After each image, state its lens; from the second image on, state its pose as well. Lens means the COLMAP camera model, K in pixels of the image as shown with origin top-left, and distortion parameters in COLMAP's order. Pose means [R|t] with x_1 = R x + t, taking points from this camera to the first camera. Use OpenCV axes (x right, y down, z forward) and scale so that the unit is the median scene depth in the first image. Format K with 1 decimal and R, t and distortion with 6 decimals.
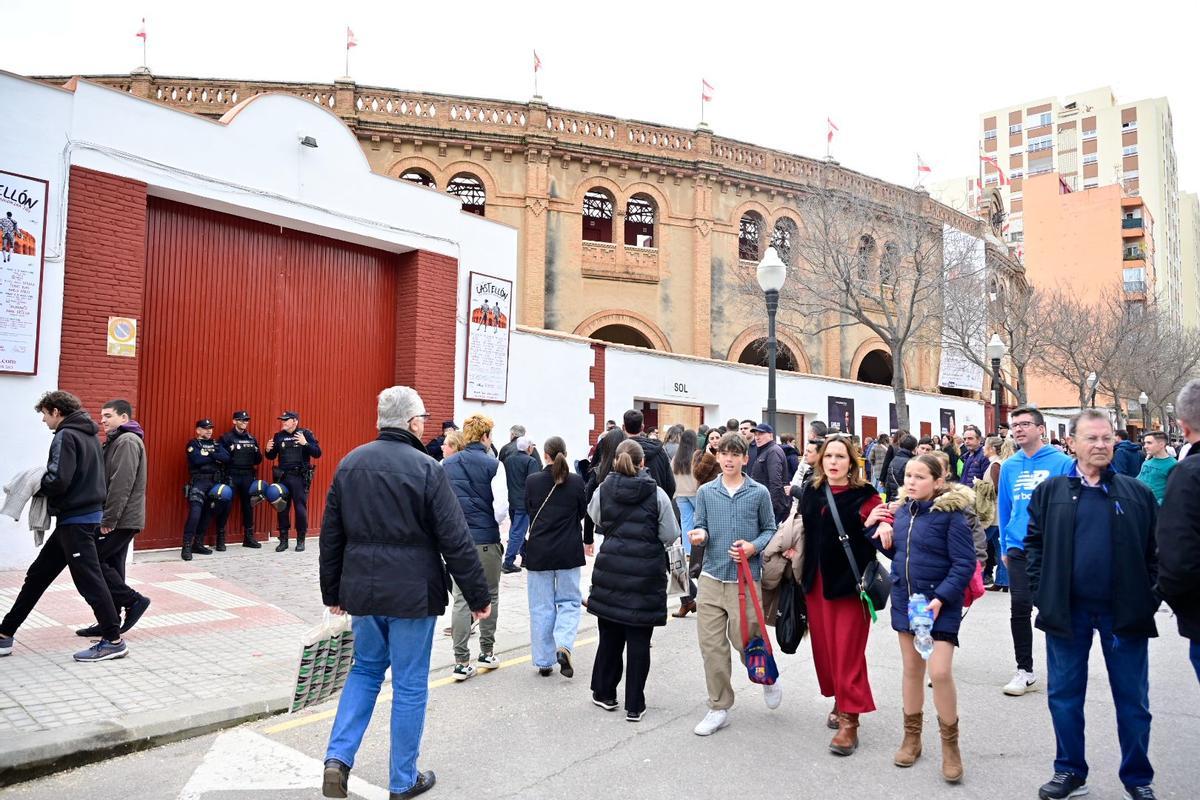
lens RADIAL K [[867.2, 0, 615.4], [0, 867.2, 385.4], [0, 0, 1]] dist [0.001688, -0.050562]
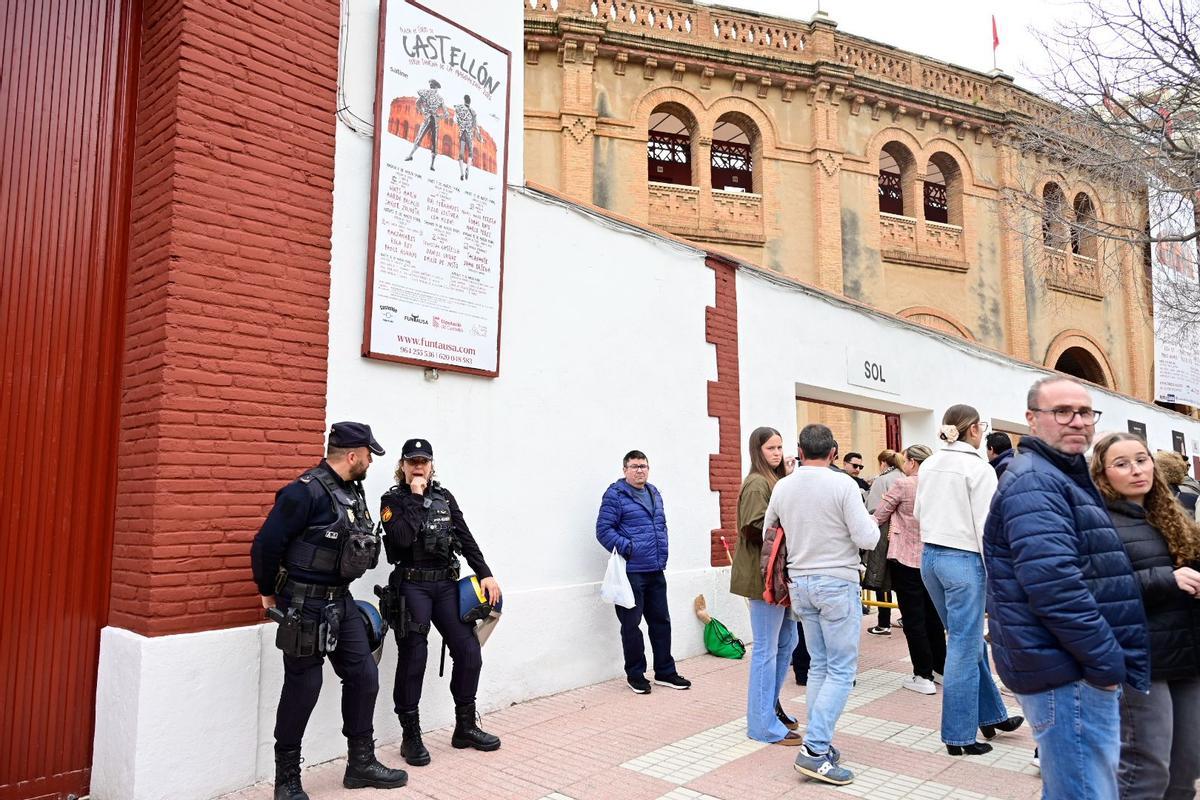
lens RADIAL K [[794.1, 0, 603.1], [0, 794.1, 412.6], [0, 0, 1]] dist [0.004124, -0.001358]
pose [[0.997461, -0.024344, -0.066925, -0.035259], [0.022043, 0.999148, -0.034903, 0.027550], [0.067718, 0.033339, 0.997147, 0.389853]]
